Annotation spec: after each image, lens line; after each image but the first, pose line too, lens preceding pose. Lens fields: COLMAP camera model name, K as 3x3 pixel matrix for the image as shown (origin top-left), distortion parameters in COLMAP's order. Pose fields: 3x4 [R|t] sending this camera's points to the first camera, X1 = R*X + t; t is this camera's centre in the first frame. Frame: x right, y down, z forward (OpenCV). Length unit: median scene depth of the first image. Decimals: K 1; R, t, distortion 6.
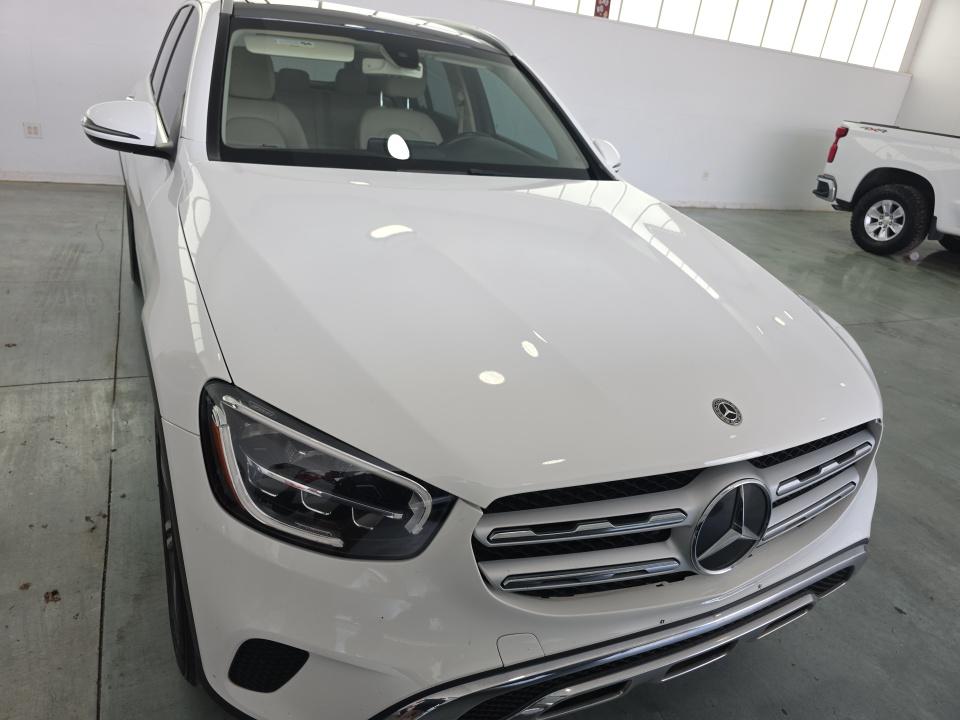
lens RADIAL K [[661.7, 0, 472.6], [0, 661.7, 358.1], [0, 0, 1]] dist [0.012463, -0.009049]
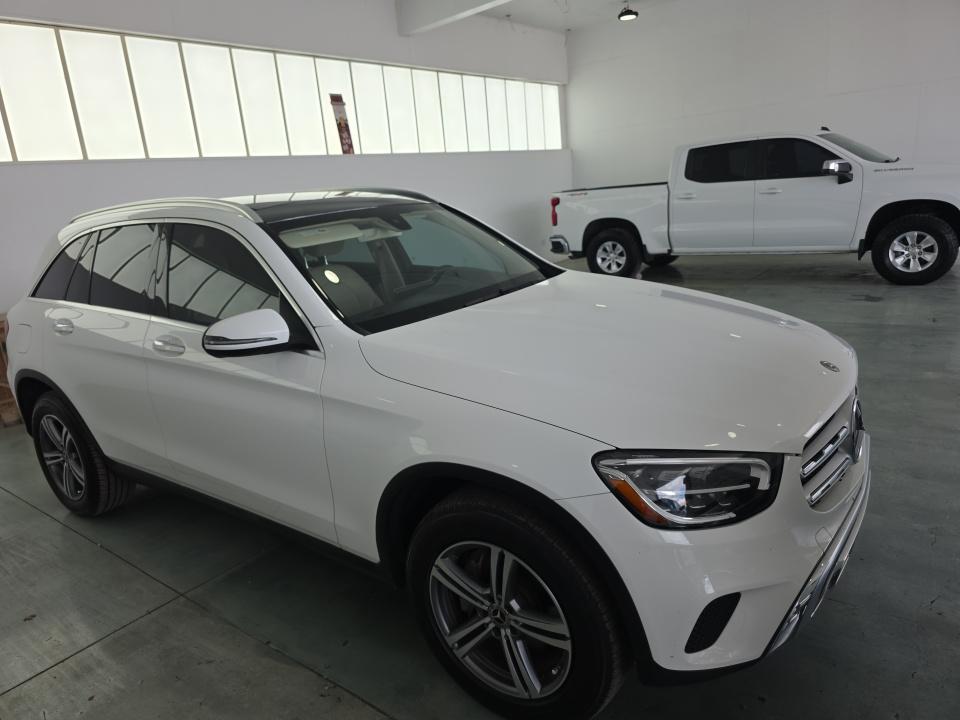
lens RADIAL K [[661.7, 0, 481.3], [0, 661.7, 363.6], [0, 0, 1]] dist [0.012463, -0.009049]
pose [[0.861411, -0.310555, 0.401903, -0.175559], [0.365642, 0.928390, -0.066313, -0.023035], [-0.352529, 0.204075, 0.913278, -0.040288]]
